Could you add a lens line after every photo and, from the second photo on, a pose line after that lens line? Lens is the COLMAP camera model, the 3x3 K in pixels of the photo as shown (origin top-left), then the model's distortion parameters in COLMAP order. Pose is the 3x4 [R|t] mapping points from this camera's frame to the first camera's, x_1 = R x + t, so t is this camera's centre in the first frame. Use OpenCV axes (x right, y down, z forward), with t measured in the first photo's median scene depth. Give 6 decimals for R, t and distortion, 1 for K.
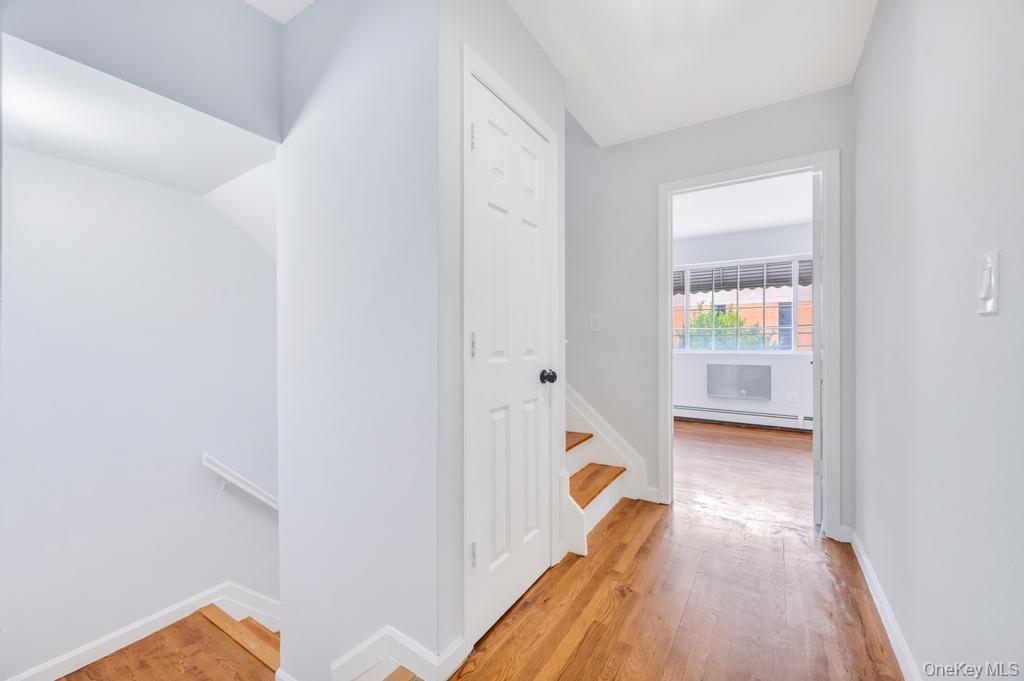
lens RADIAL K [[409.9, 0, 509.5], [0, 409.9, 341.4], [0, 0, 1]] dist [0.008222, 0.000293]
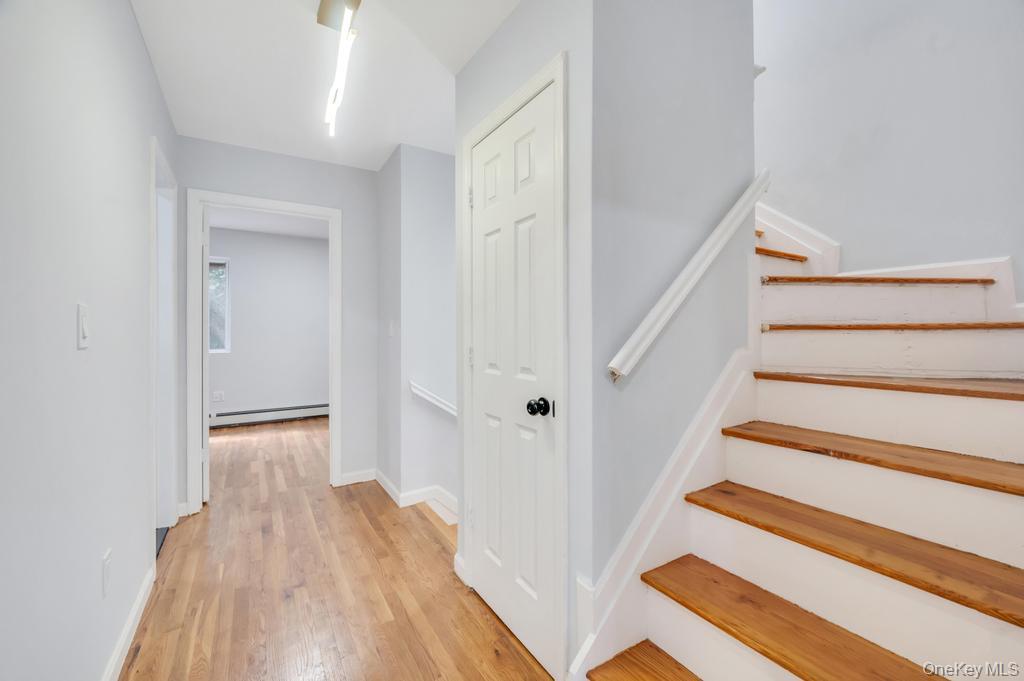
lens RADIAL K [[409.9, 0, 511.1], [0, 409.9, 336.7], [0, 0, 1]] dist [0.008222, 0.000293]
pose [[-0.425470, 0.001802, -0.904971, 0.930959], [0.003269, 0.999995, 0.000455, -0.048546], [0.904967, -0.002764, -0.425474, 1.497523]]
